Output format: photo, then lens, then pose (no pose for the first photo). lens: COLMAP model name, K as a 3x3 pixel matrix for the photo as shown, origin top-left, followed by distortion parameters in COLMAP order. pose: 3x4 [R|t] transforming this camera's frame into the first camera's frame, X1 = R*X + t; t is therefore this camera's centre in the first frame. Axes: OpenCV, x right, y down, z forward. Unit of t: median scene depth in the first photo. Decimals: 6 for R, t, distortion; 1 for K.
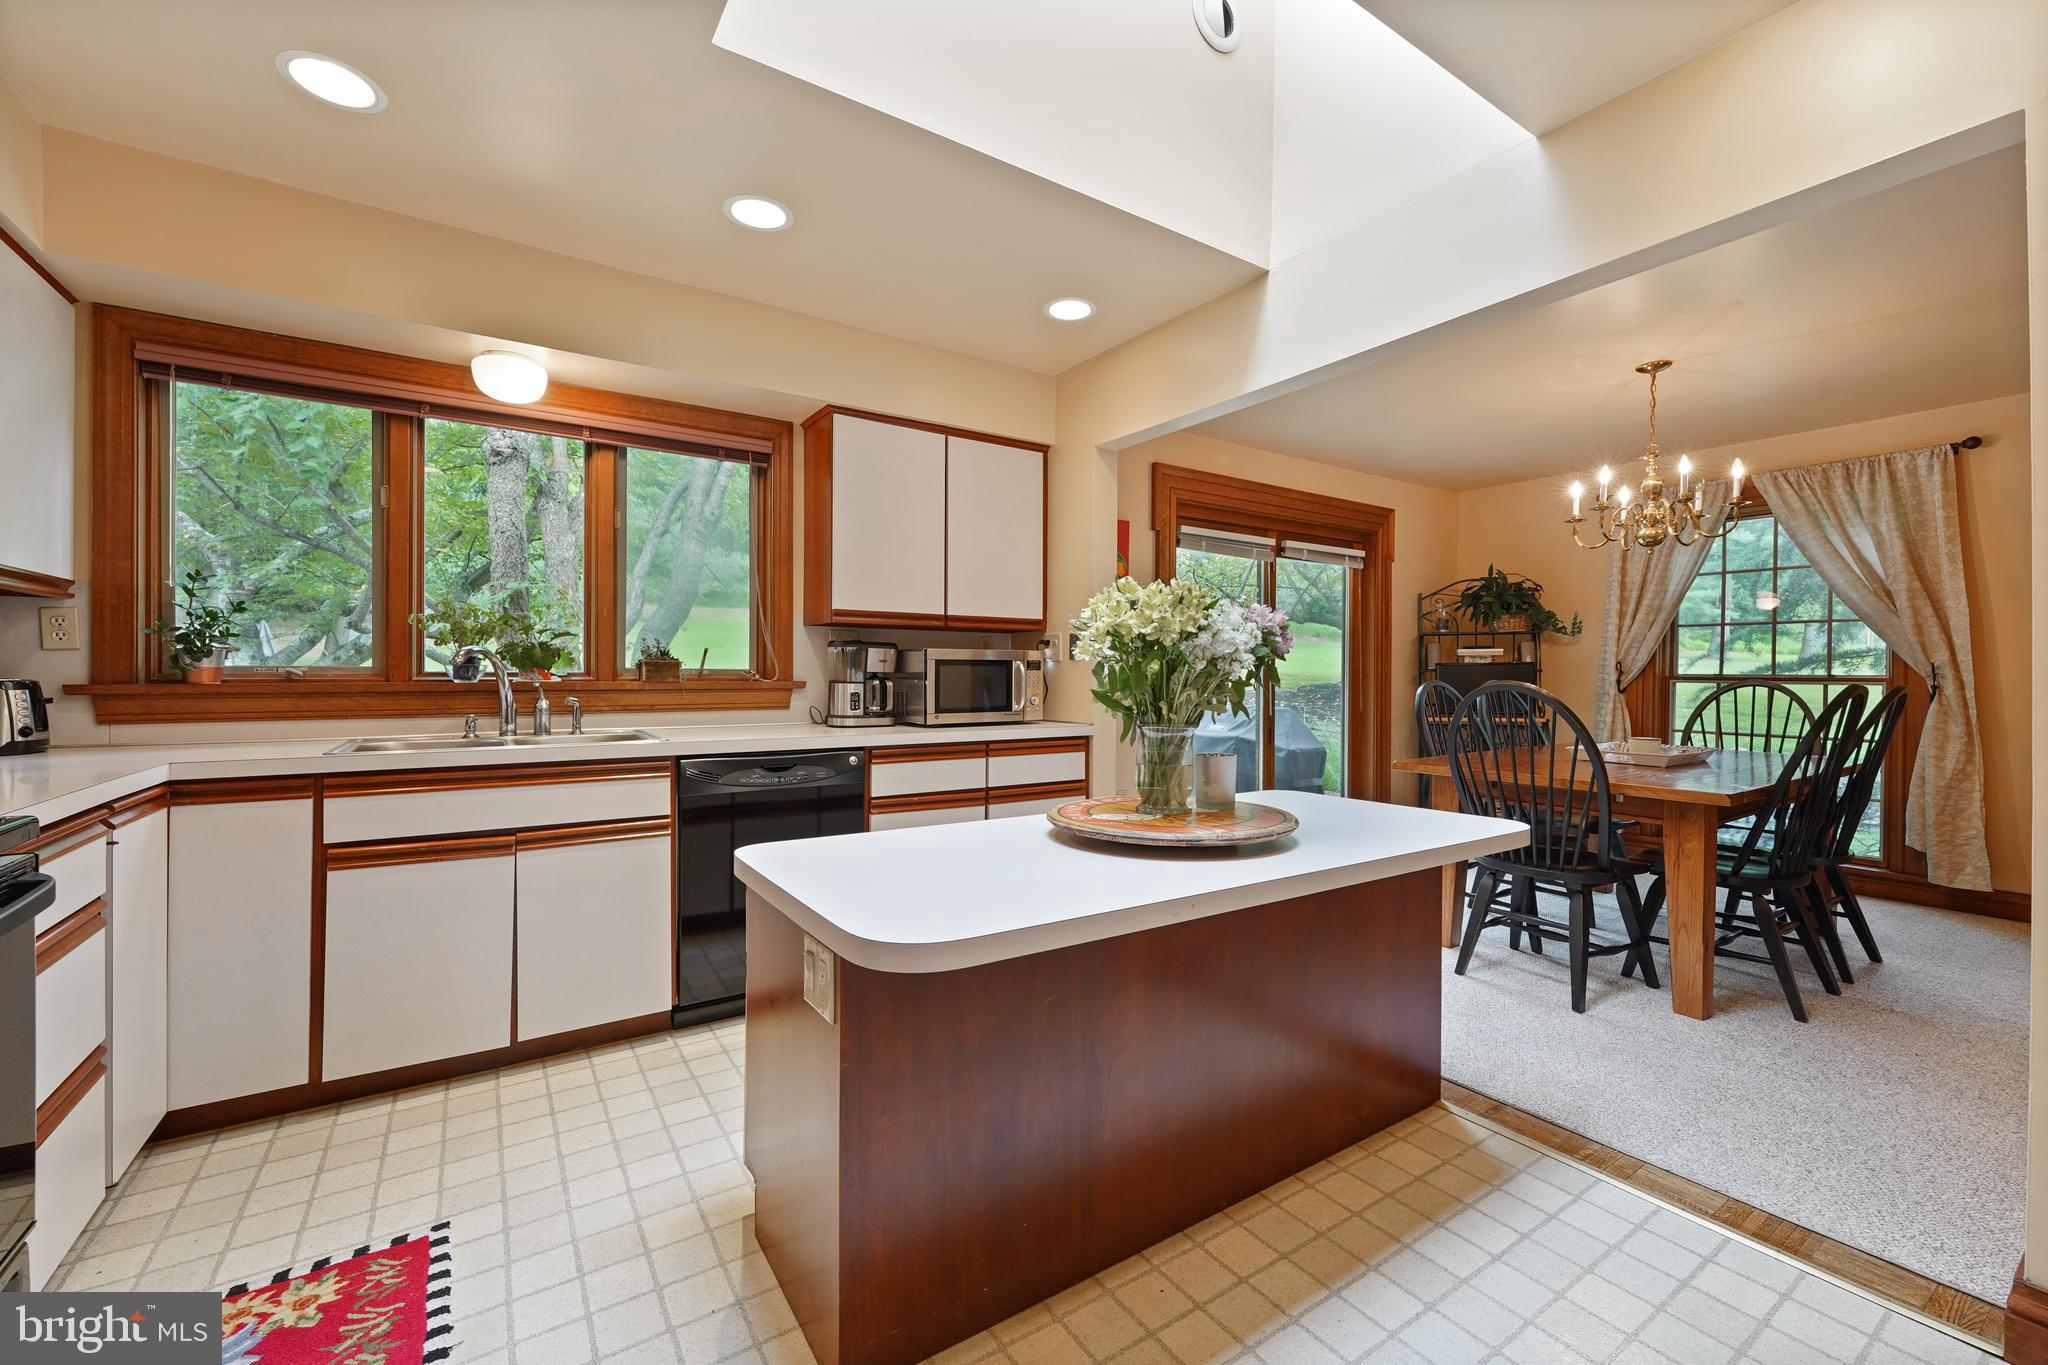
lens RADIAL K [[838.2, 0, 1014.3], [0, 838.2, 673.7], [0, 0, 1]] dist [-0.000552, 0.000606]
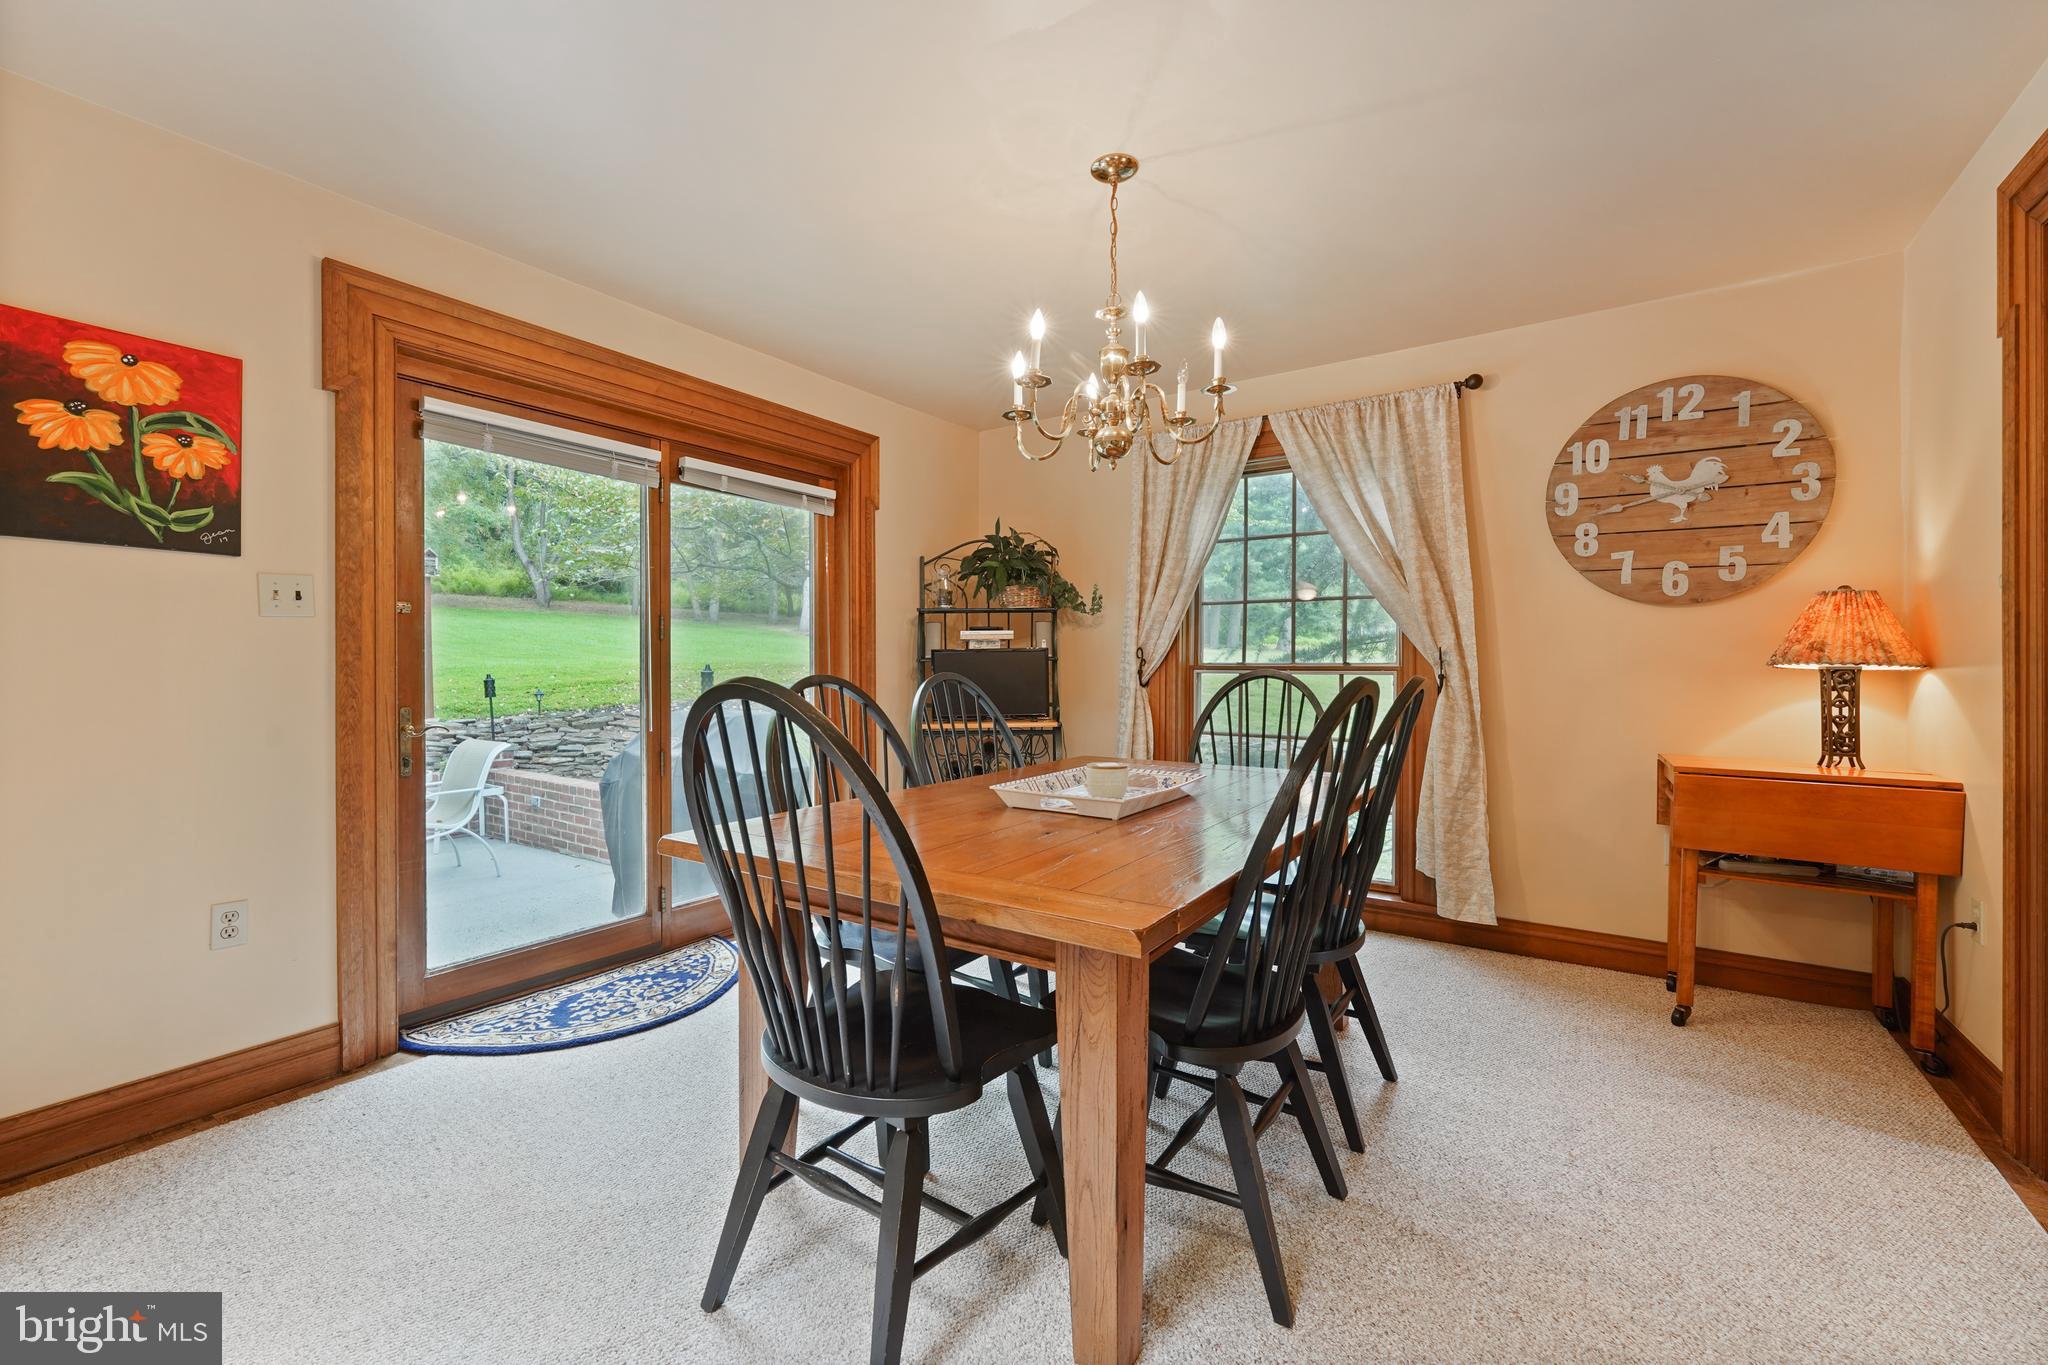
lens RADIAL K [[838.2, 0, 1021.3], [0, 838.2, 665.8], [0, 0, 1]] dist [-0.000552, 0.000606]
pose [[0.925637, -0.005916, 0.378368, 0.384666], [0.006250, 0.999980, 0.000346, 0.002198], [-0.378362, 0.002045, 0.925655, 0.375417]]
